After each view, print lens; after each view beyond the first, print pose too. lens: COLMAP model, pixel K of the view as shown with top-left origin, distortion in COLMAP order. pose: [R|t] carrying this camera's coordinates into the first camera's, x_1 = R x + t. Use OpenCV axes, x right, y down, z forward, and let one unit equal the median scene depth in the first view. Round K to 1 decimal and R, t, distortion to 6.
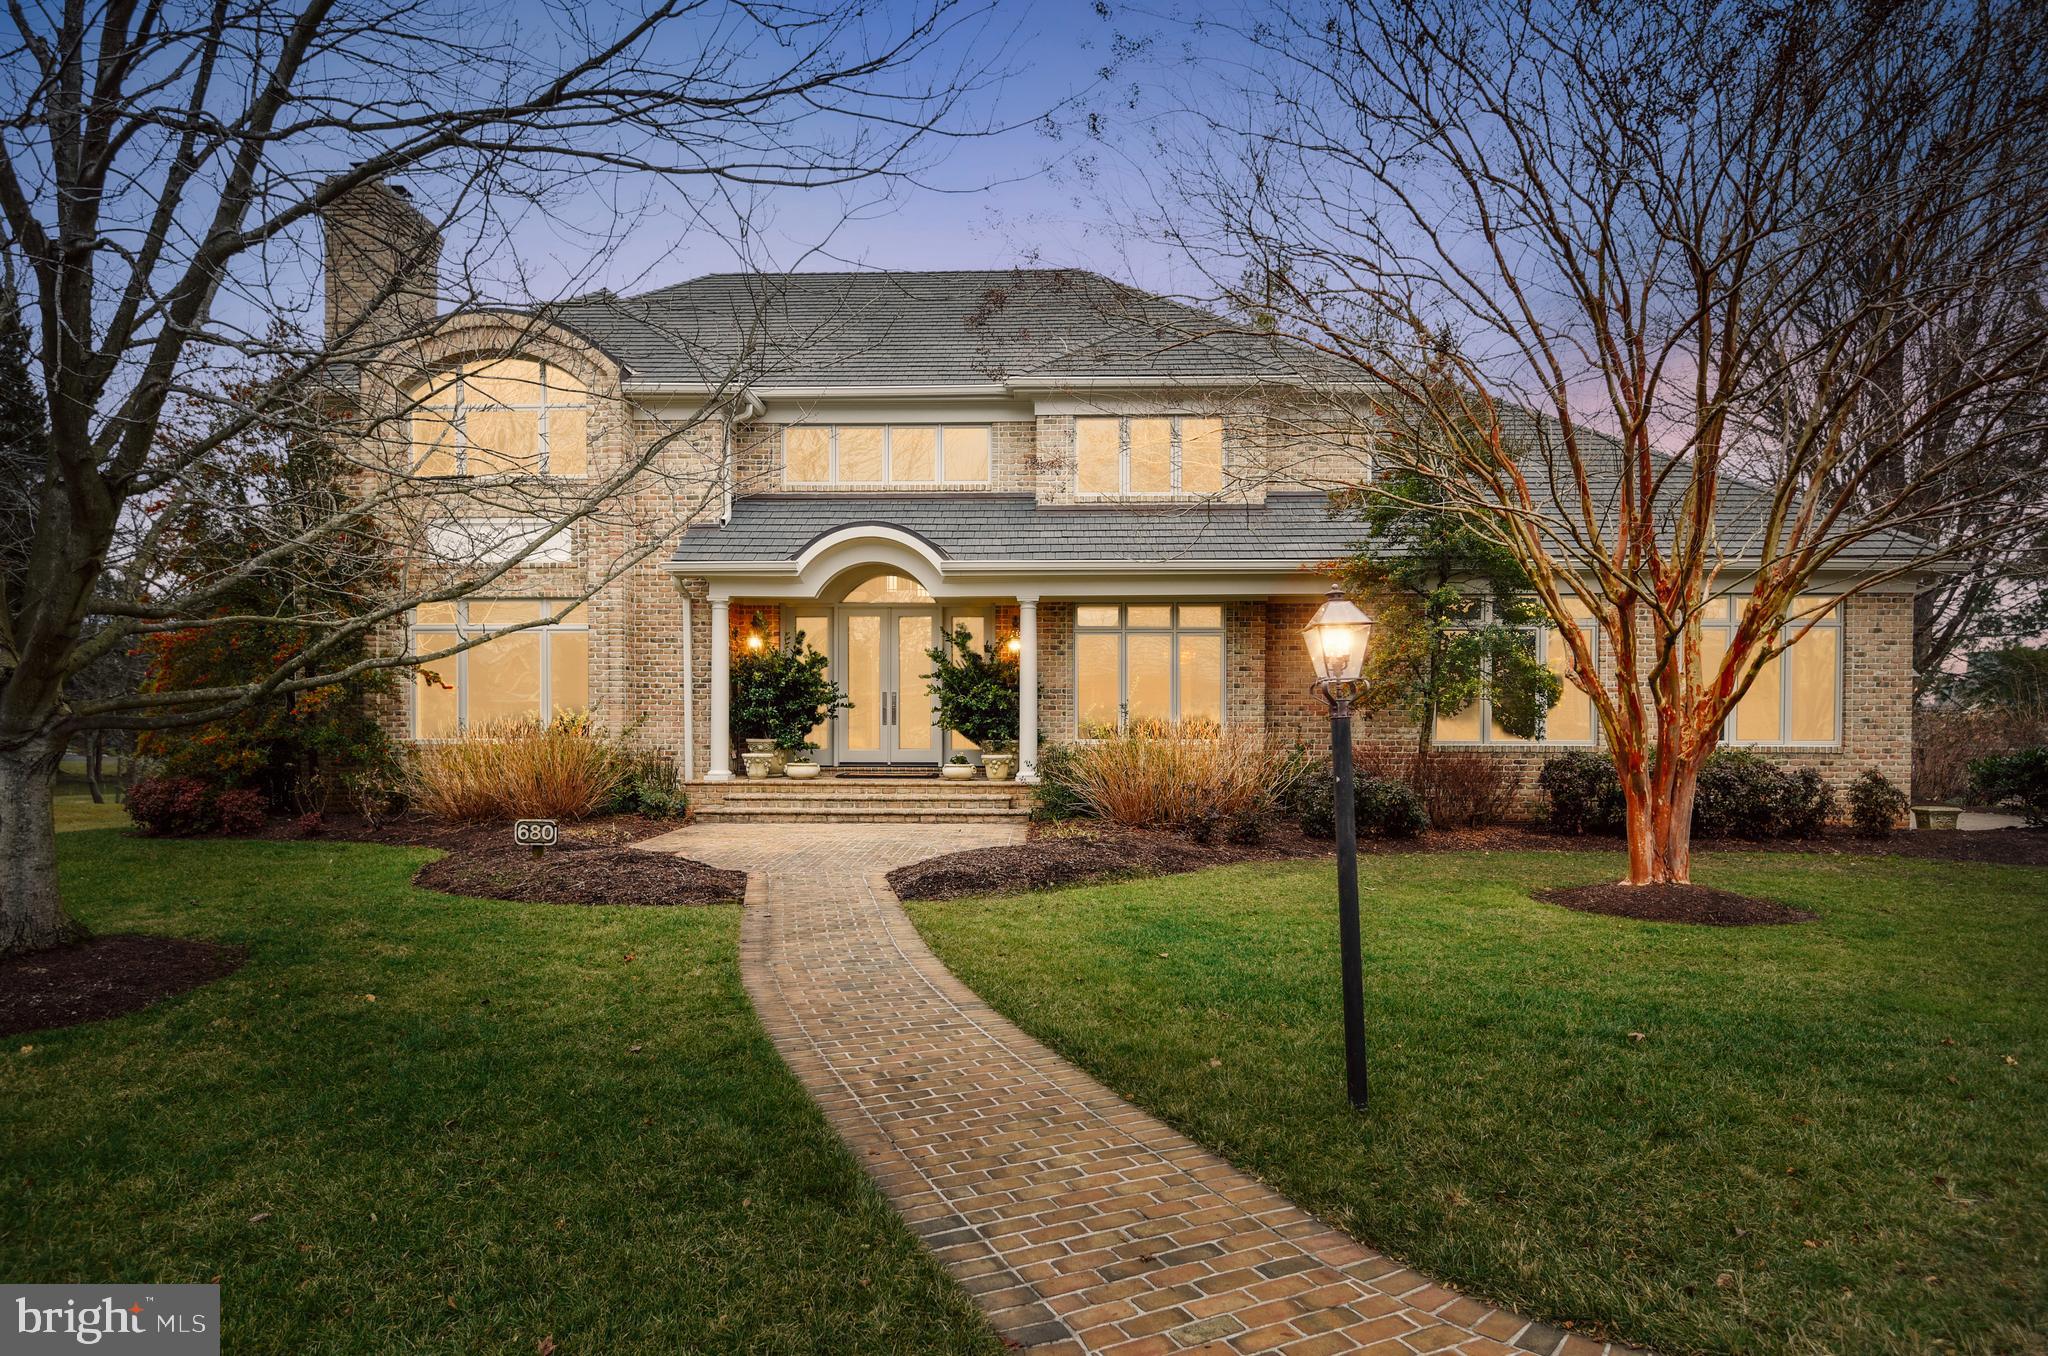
lens RADIAL K [[1192.1, 0, 1022.7], [0, 1192.1, 691.2], [0, 0, 1]] dist [-0.002412, -0.000247]
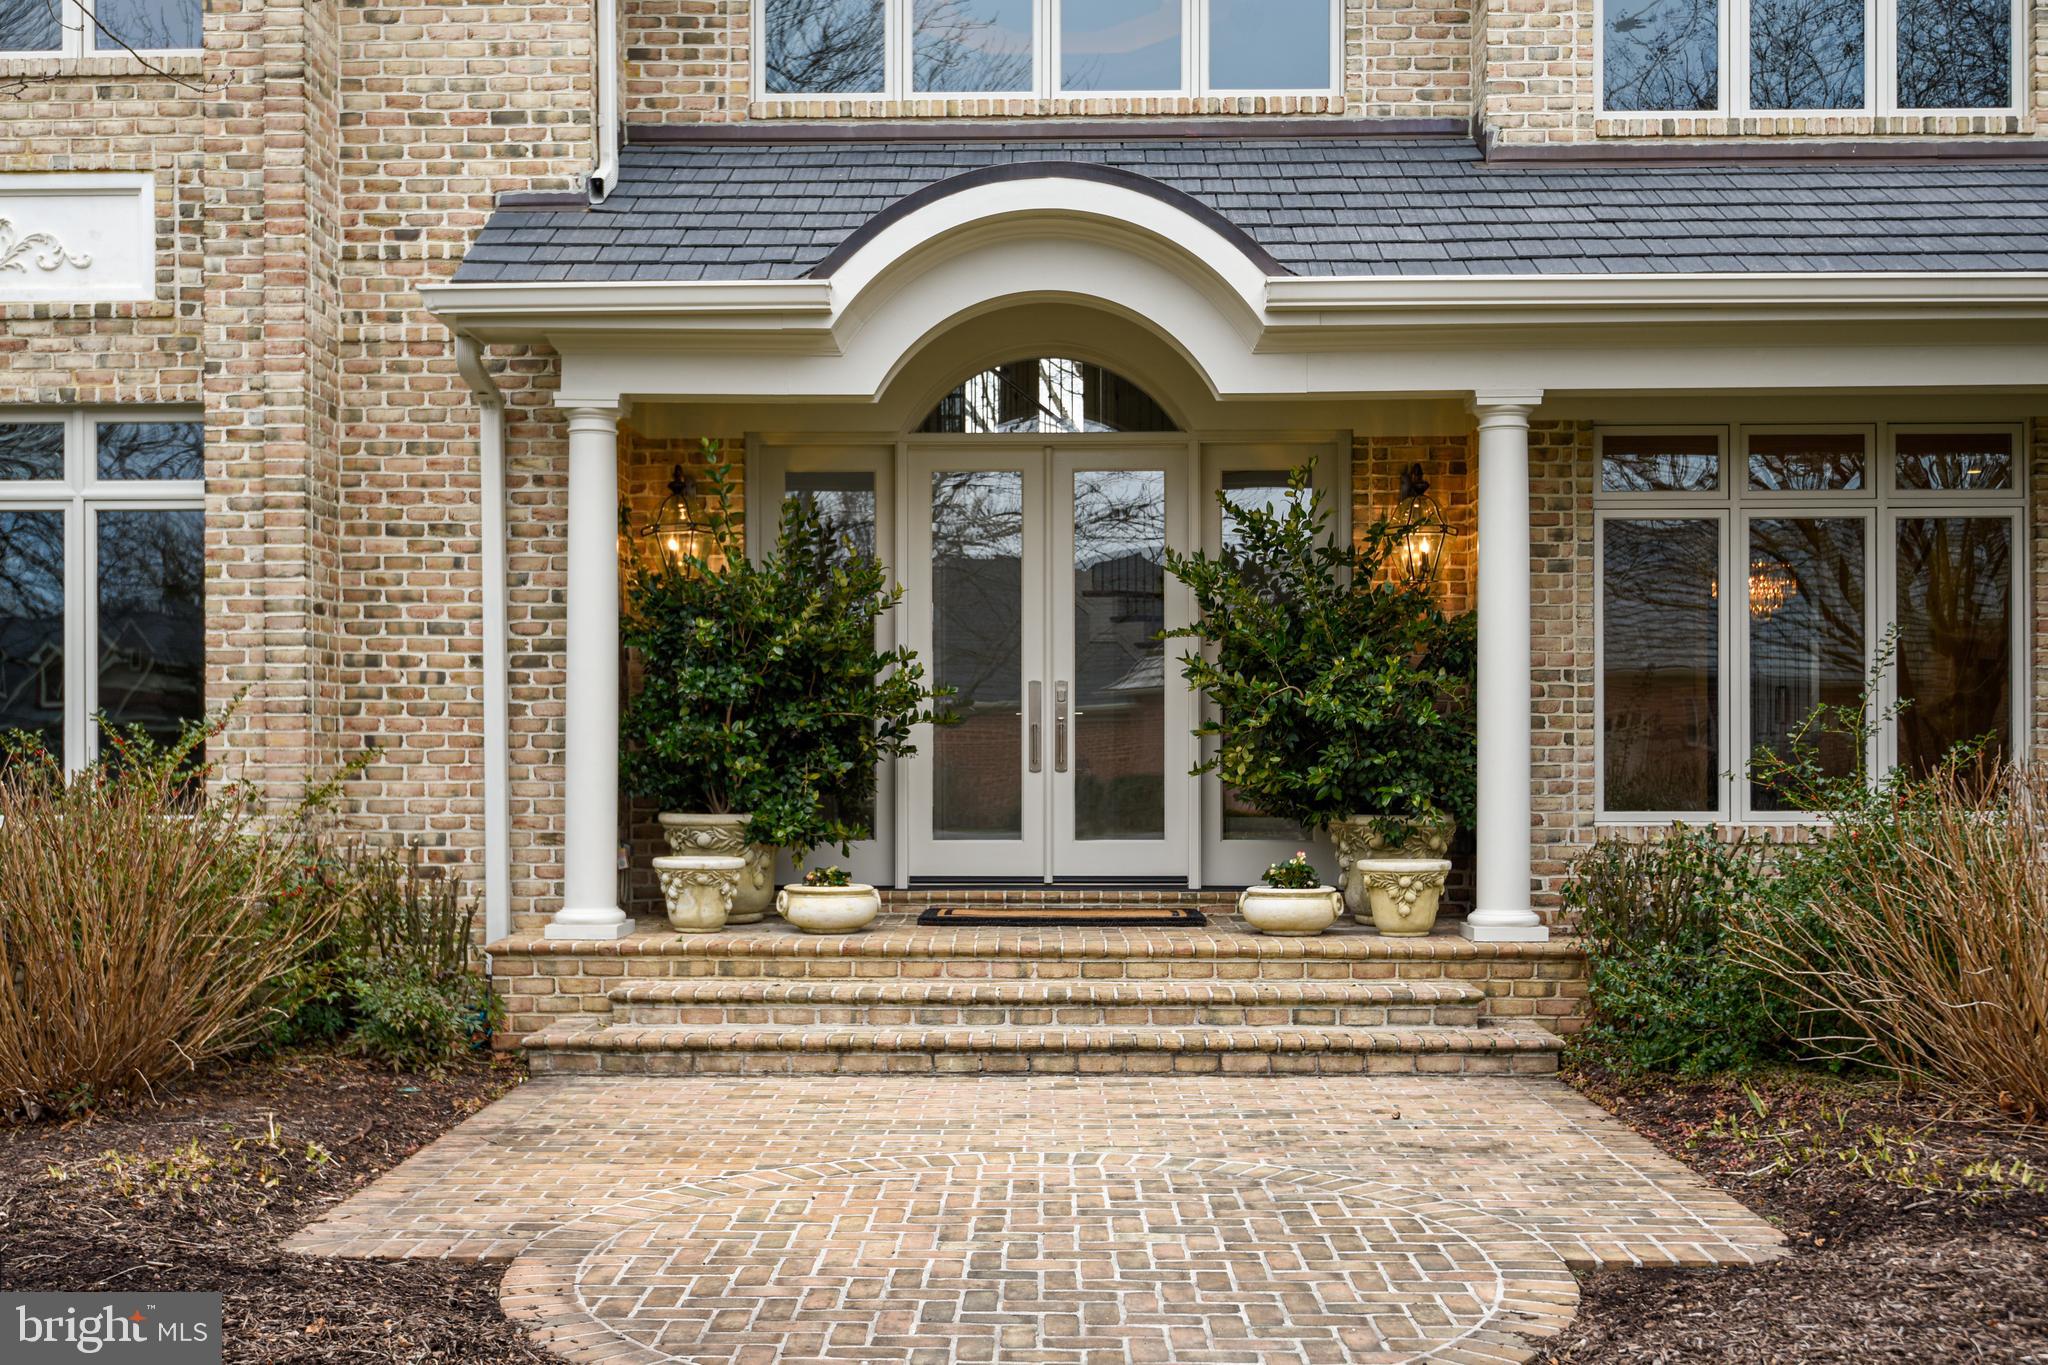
lens RADIAL K [[2107.8, 0, 1024.0], [0, 2107.8, 682.5], [0, 0, 1]] dist [0.004972, 0.010572]
pose [[0.999990, -0.001902, 0.004002, -0.134088], [0.001949, 0.999929, -0.011750, 0.009437], [-0.003980, 0.011757, 0.999923, 0.401124]]
